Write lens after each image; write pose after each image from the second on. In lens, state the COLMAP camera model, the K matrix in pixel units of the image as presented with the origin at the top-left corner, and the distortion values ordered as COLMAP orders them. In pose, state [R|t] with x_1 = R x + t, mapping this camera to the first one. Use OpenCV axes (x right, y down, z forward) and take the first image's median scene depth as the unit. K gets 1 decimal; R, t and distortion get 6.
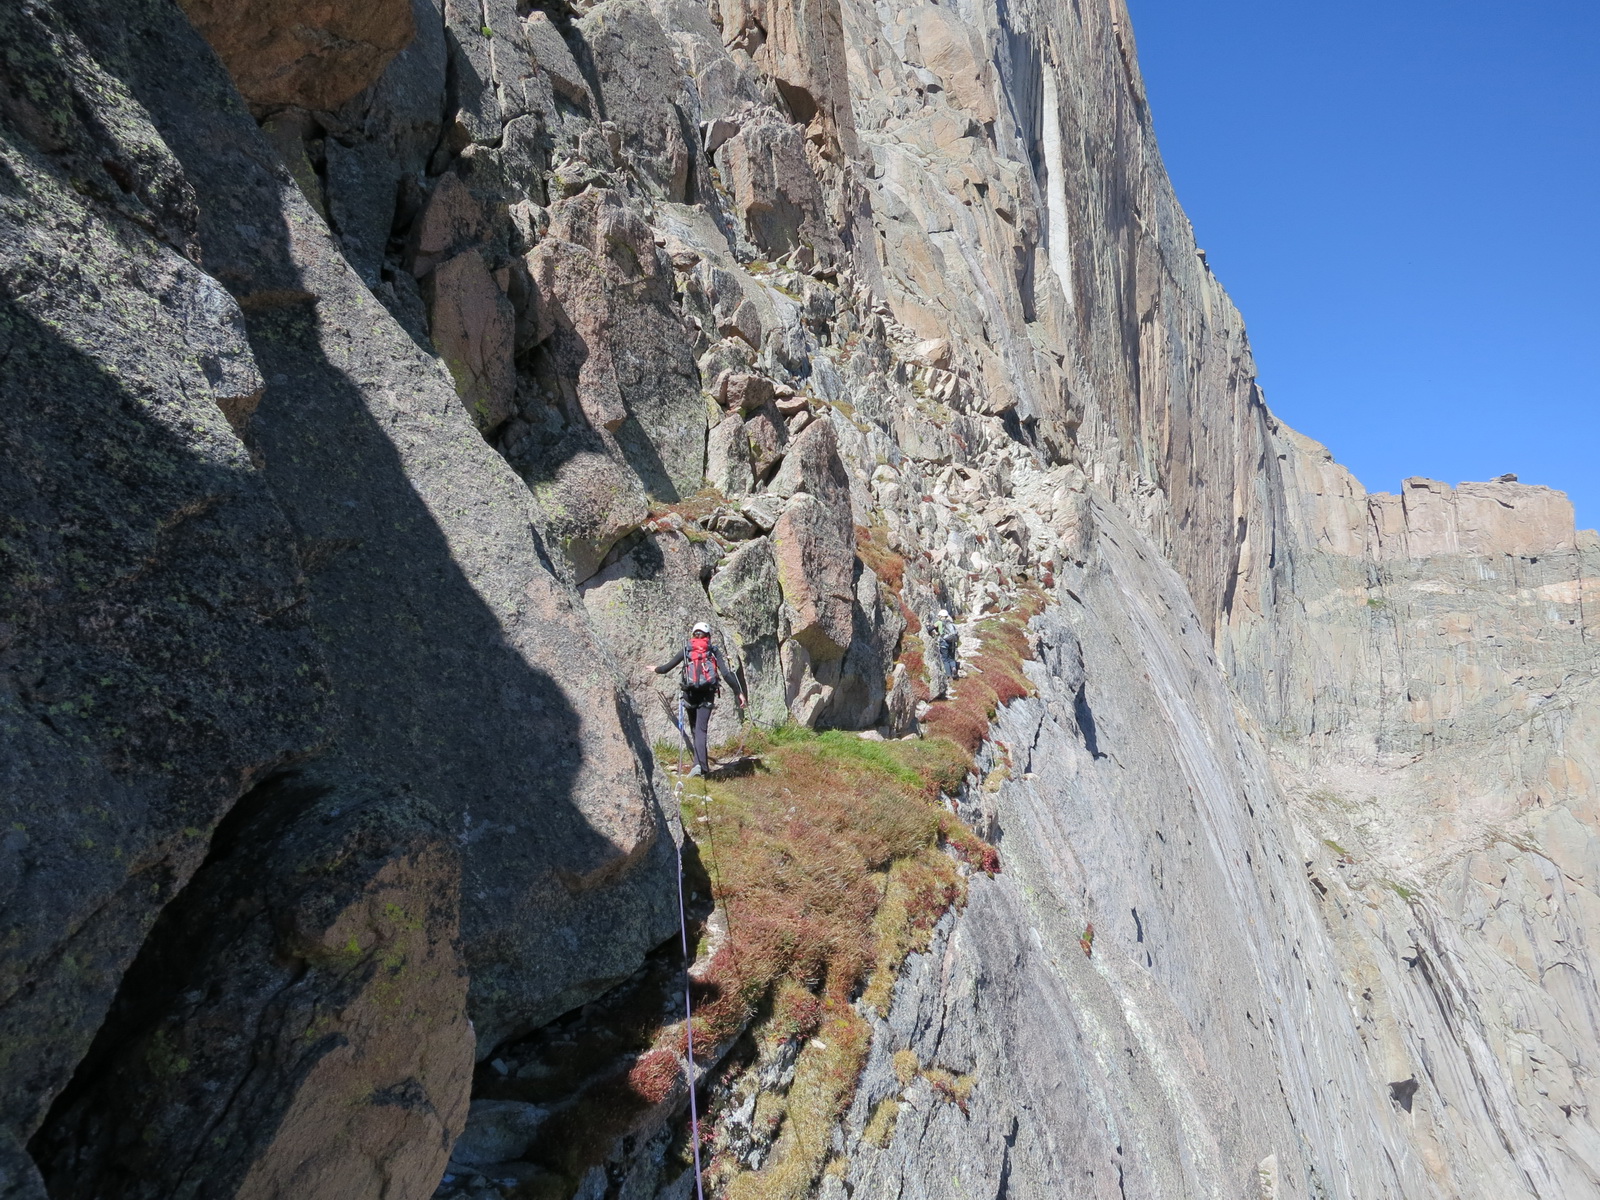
lens RADIAL K [[1150.6, 0, 794.7], [0, 1150.6, 592.0], [0, 0, 1]] dist [-0.051319, 0.015257]
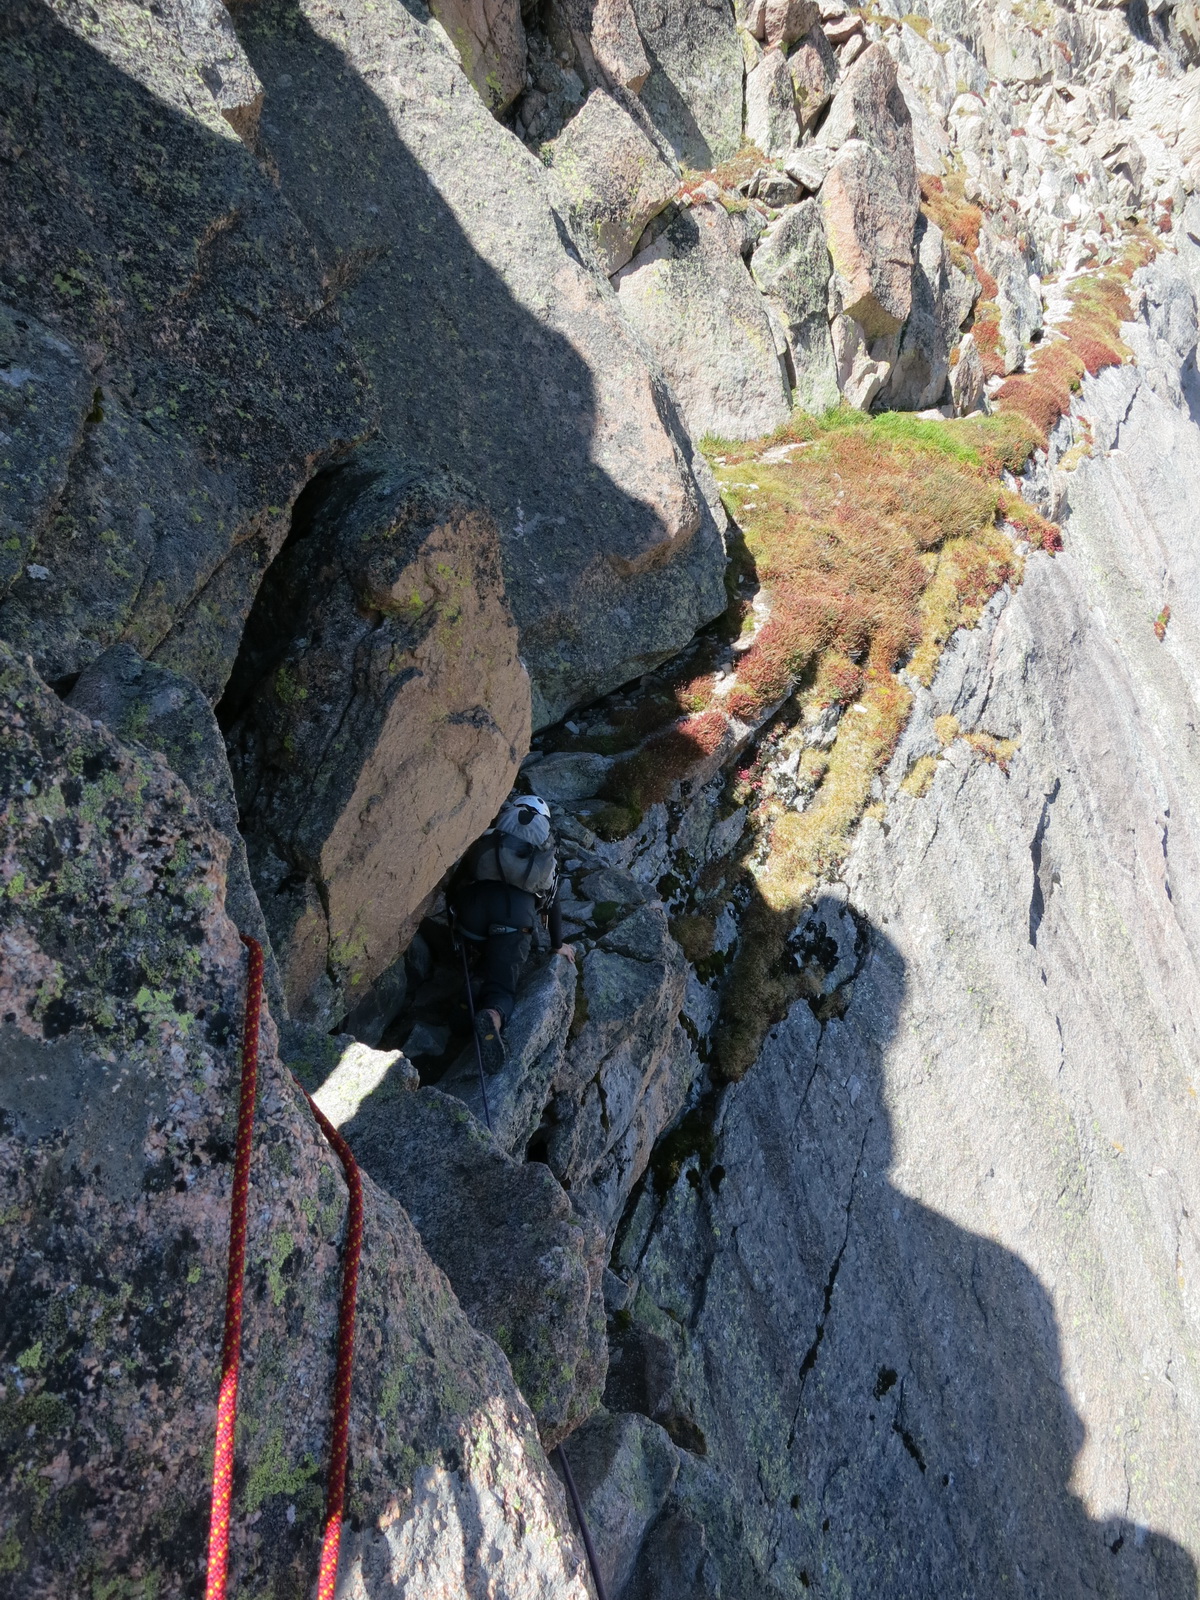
lens RADIAL K [[1150.6, 0, 598.2], [0, 1150.6, 791.5], [0, 0, 1]] dist [-0.051319, 0.015257]
pose [[0.972476, 0.000754, -0.233000, 0.014191], [0.094921, 0.911970, 0.399125, 0.004357], [0.212790, -0.410256, 0.886798, -0.021573]]
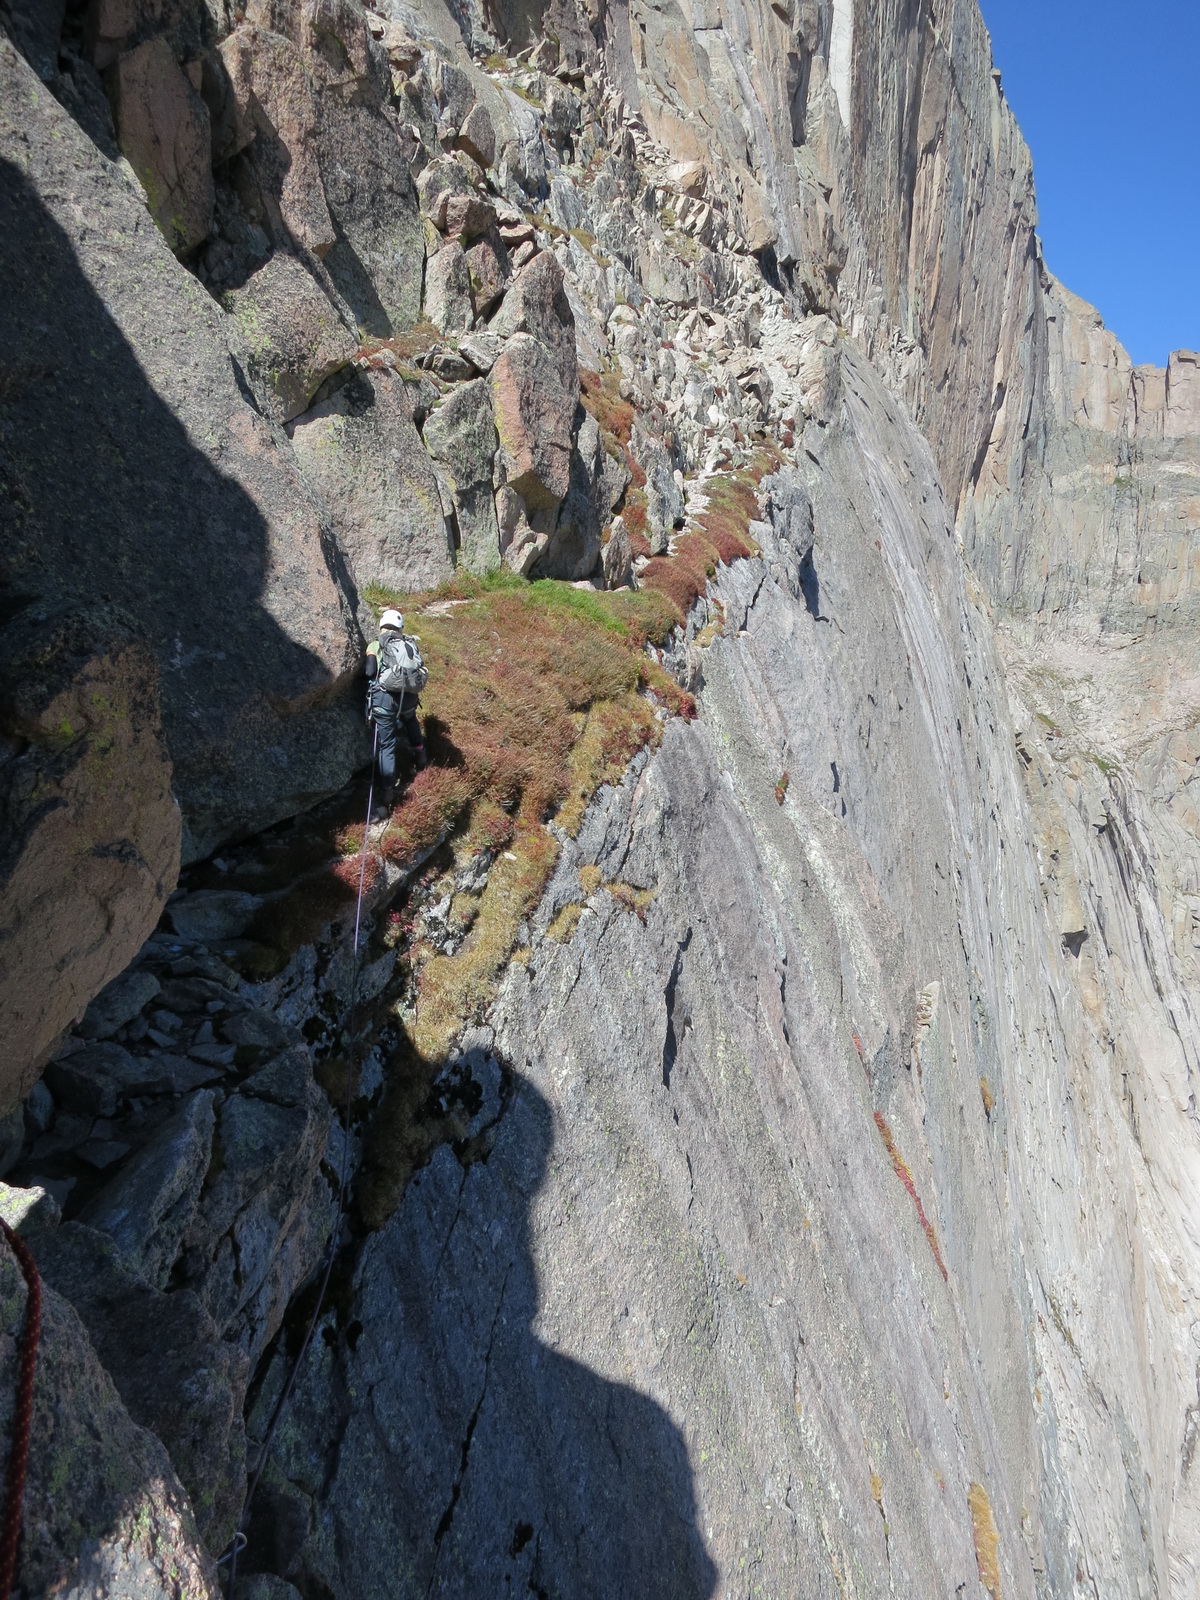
lens RADIAL K [[1150.6, 0, 595.8], [0, 1150.6, 795.7], [0, 0, 1]] dist [-0.051319, 0.015257]
pose [[0.997811, 0.025478, 0.061027, 0.014947], [-0.042349, 0.954941, 0.293758, 0.001050], [-0.050793, -0.295700, 0.953930, -0.029474]]
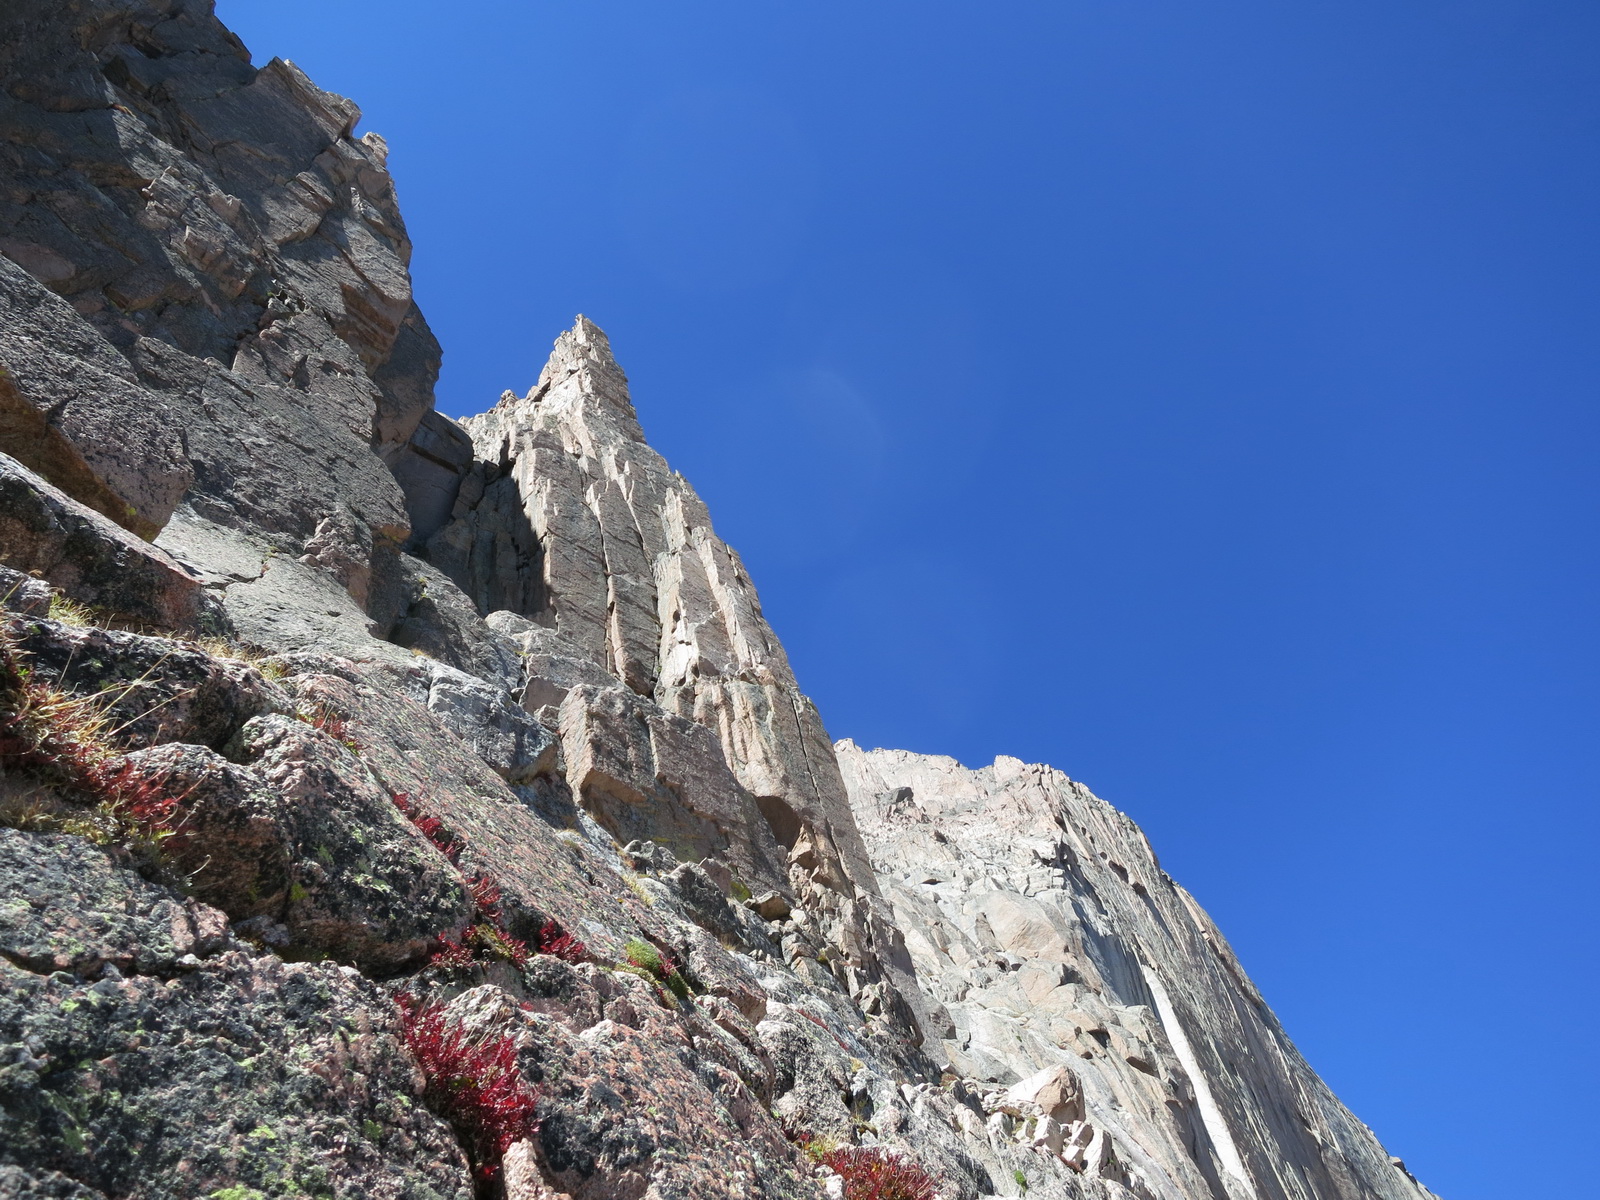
lens RADIAL K [[1150.6, 0, 804.6], [0, 1150.6, 609.9], [0, 0, 1]] dist [-0.051319, 0.015257]
pose [[0.984820, -0.172554, -0.018826, 0.188301], [0.102792, 0.667162, -0.737786, -0.002289], [0.139868, 0.724652, 0.674772, 1.465154]]
